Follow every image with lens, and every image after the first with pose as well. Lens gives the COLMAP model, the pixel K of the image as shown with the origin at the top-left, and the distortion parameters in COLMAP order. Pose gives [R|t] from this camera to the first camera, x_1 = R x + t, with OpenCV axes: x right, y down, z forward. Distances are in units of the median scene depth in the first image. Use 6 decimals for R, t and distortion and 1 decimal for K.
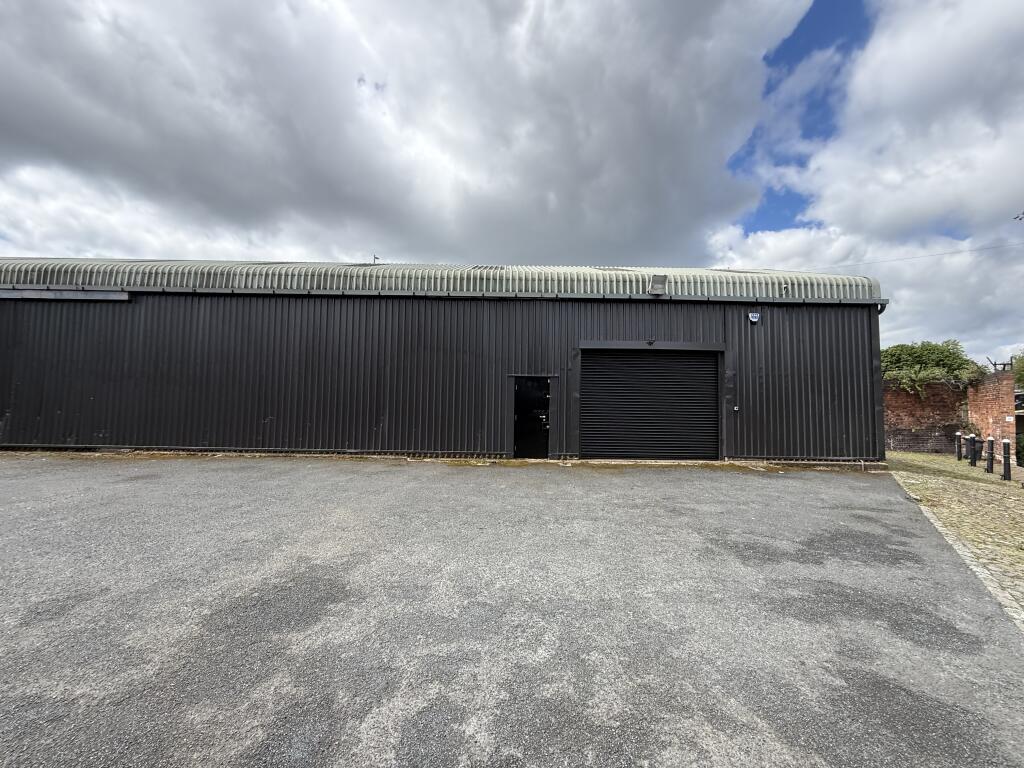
lens RADIAL K [[405.2, 0, 510.3], [0, 405.2, 386.7], [0, 0, 1]] dist [0.000263, -0.000224]
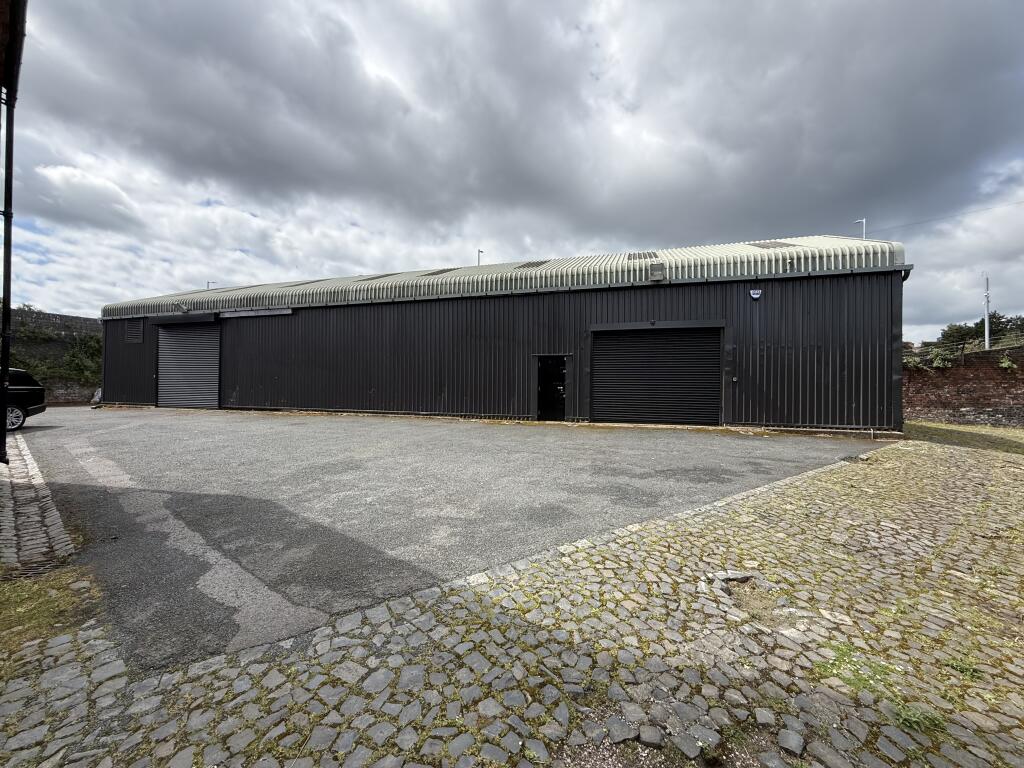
lens RADIAL K [[405.2, 0, 510.3], [0, 405.2, 386.7], [0, 0, 1]] dist [0.000263, -0.000224]
pose [[0.953023, -0.006636, -0.302825, 0.311370], [0.022613, 0.998529, 0.049282, 0.005895], [0.302052, -0.053815, 0.951771, -0.228309]]
